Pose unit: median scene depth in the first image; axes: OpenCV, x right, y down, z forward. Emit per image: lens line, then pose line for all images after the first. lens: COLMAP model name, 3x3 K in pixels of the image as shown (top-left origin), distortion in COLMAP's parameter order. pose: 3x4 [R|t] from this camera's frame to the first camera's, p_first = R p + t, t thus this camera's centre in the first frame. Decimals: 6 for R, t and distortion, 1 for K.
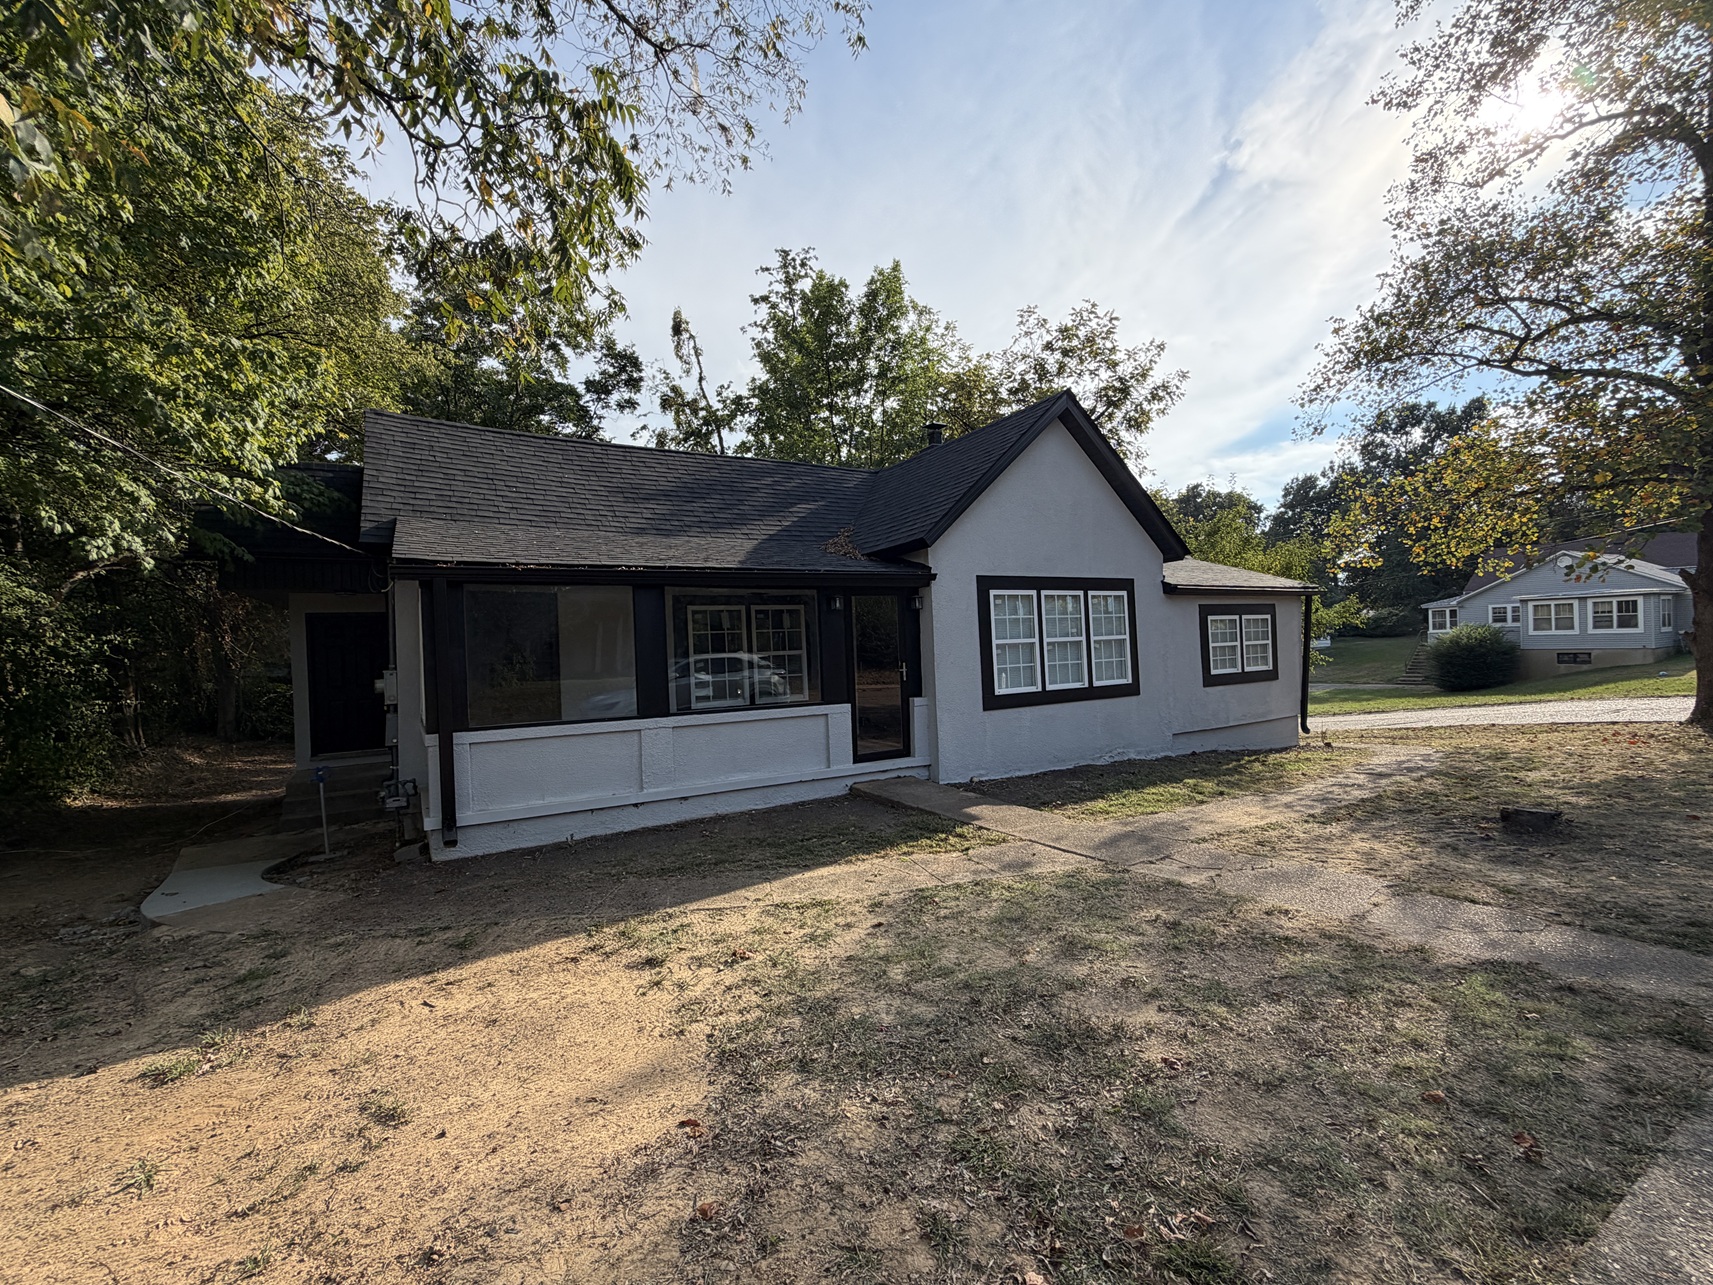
lens RADIAL K [[740.0, 0, 855.6], [0, 740.0, 644.7], [0, 0, 1]] dist [-0.002040, 0.000123]
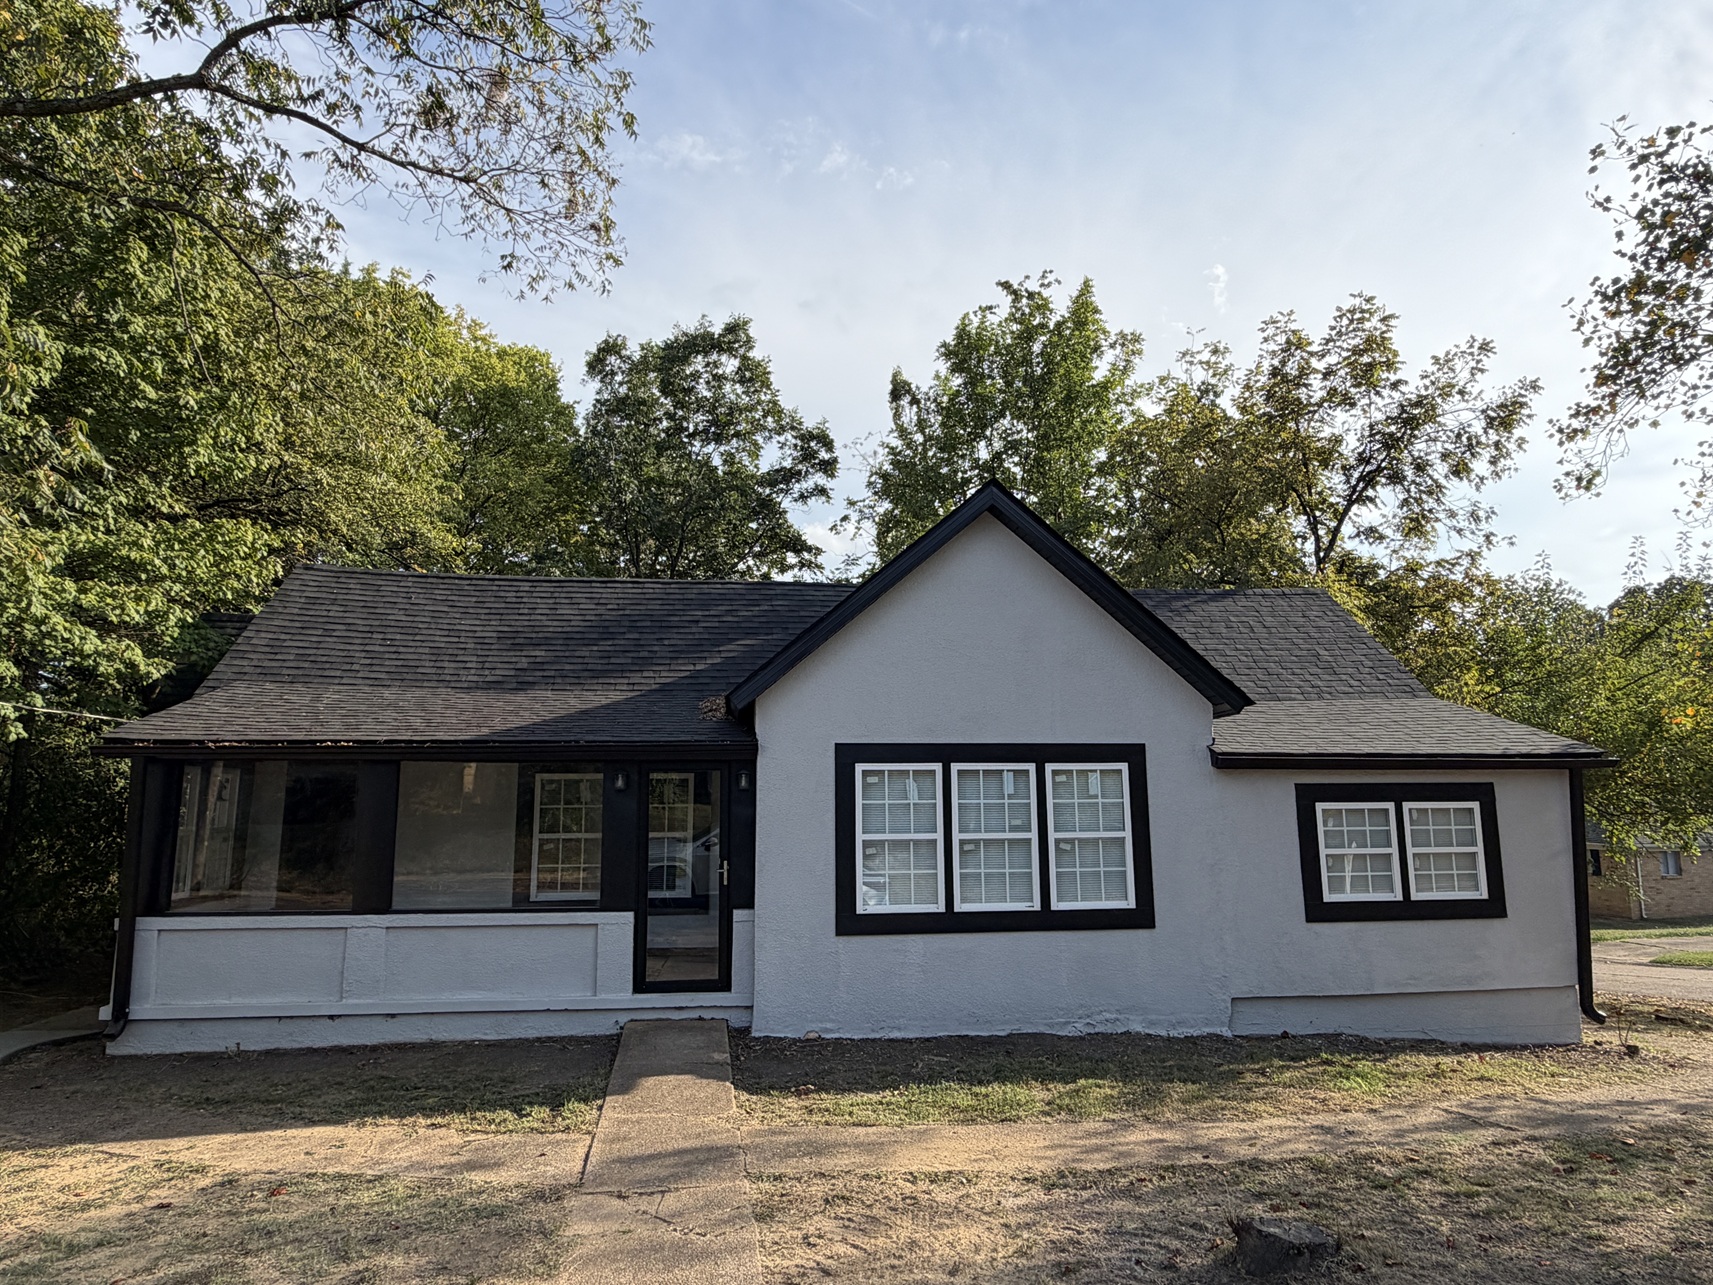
lens RADIAL K [[1021.7, 0, 854.3], [0, 1021.7, 637.7], [0, 0, 1]] dist [-0.000188, 0.000597]
pose [[0.914576, -0.028593, -0.403402, 0.570902], [-0.028413, 0.990490, -0.134622, -0.059835], [0.403415, 0.134584, 0.905065, 0.079230]]
